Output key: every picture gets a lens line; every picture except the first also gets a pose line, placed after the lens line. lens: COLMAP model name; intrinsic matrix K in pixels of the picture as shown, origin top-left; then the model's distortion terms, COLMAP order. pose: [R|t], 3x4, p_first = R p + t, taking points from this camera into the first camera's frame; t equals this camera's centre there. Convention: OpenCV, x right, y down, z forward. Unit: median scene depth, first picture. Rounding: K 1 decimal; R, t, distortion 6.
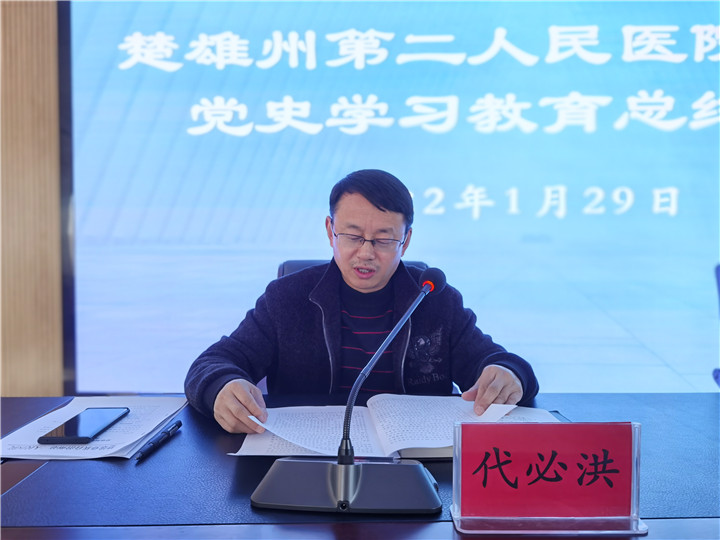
lens RADIAL K [[563.3, 0, 360.0], [0, 563.3, 270.0], [0, 0, 1]] dist [0.005796, 0.000251]
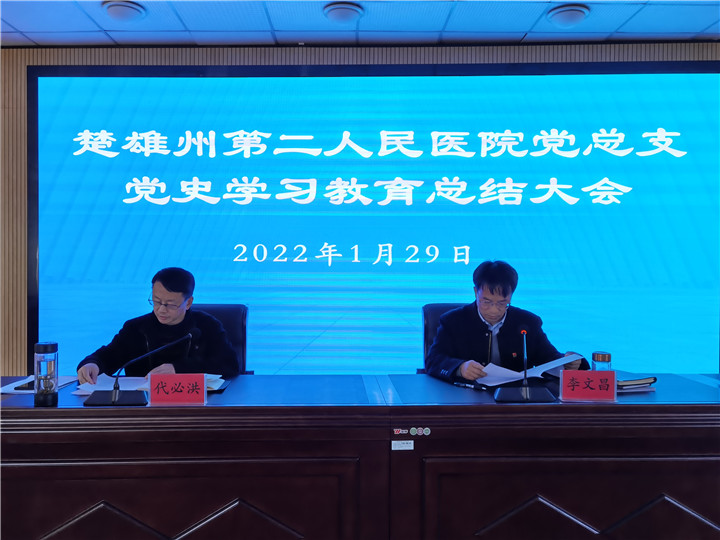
lens RADIAL K [[588.2, 0, 360.0], [0, 588.2, 270.0], [0, 0, 1]] dist [-0.006826, -0.004991]
pose [[0.999734, 0.002216, 0.022946, 0.246777], [-0.001597, 0.999634, -0.026996, -0.042828], [-0.022998, 0.026952, 0.999372, -0.450733]]
